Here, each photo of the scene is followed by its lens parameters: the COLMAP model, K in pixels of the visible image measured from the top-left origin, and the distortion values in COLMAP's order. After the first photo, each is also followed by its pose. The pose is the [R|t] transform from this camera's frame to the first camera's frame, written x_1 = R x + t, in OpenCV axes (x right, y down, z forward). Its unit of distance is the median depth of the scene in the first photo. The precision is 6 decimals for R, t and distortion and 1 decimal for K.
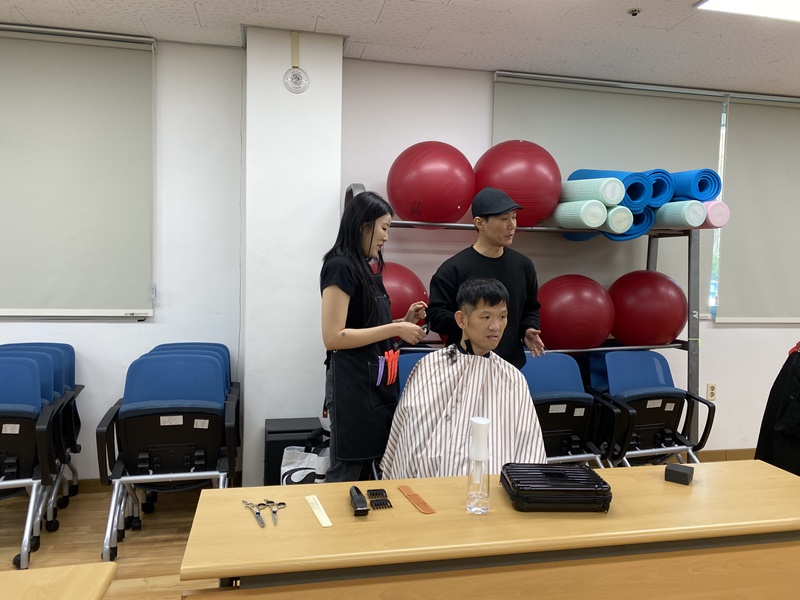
lens RADIAL K [[662.6, 0, 401.2], [0, 662.6, 287.1], [0, 0, 1]] dist [-0.001429, 0.003200]
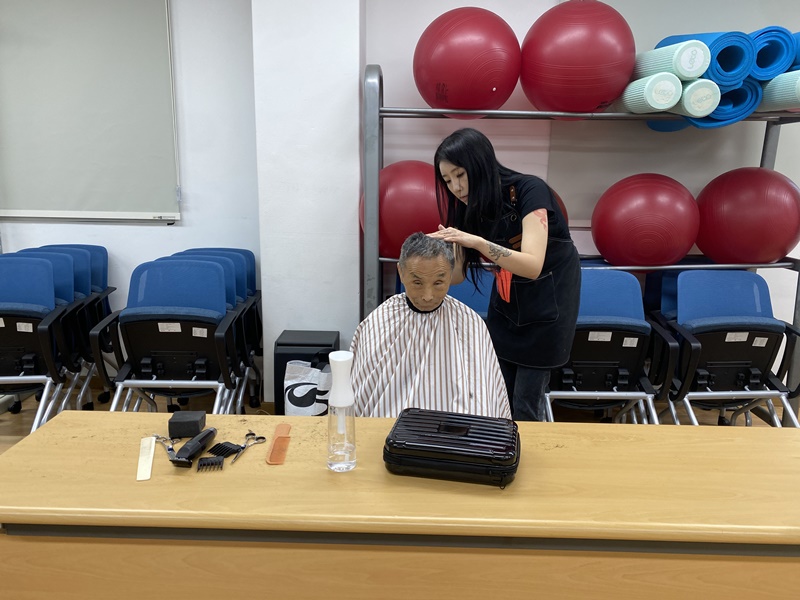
lens RADIAL K [[649.4, 0, 402.3], [0, 649.4, 305.1], [0, 0, 1]] dist [0.004350, 0.003335]
pose [[0.967772, 0.043919, -0.247968, 0.189807], [-0.002691, 0.986422, 0.164209, 0.010572], [0.251813, -0.158250, 0.954750, 0.159781]]
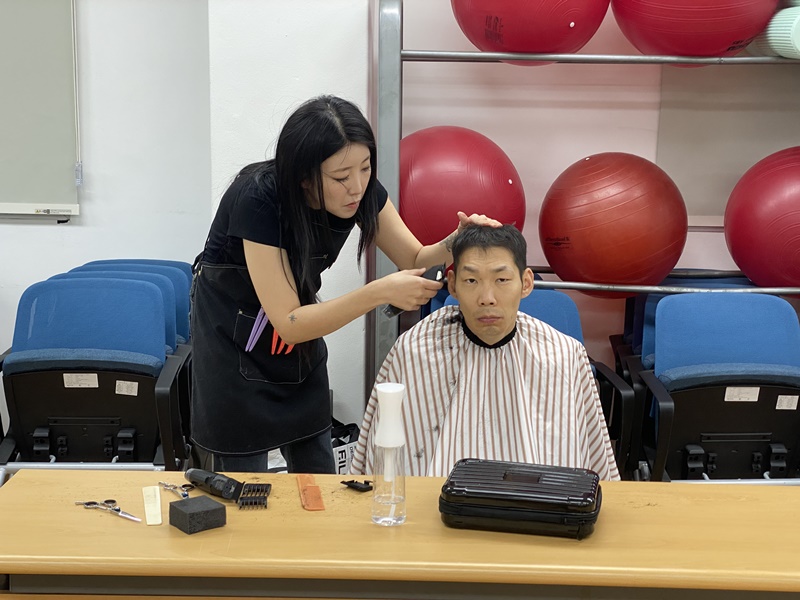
lens RADIAL K [[1319.5, 0, 400.0], [0, 1319.5, 300.0], [0, 0, 1]] dist [0.122145, 0.065614]
pose [[0.968698, 0.030034, -0.246417, 0.229460], [-0.002949, 0.993976, 0.109556, -0.014287], [0.248223, -0.105400, 0.962952, -0.127204]]
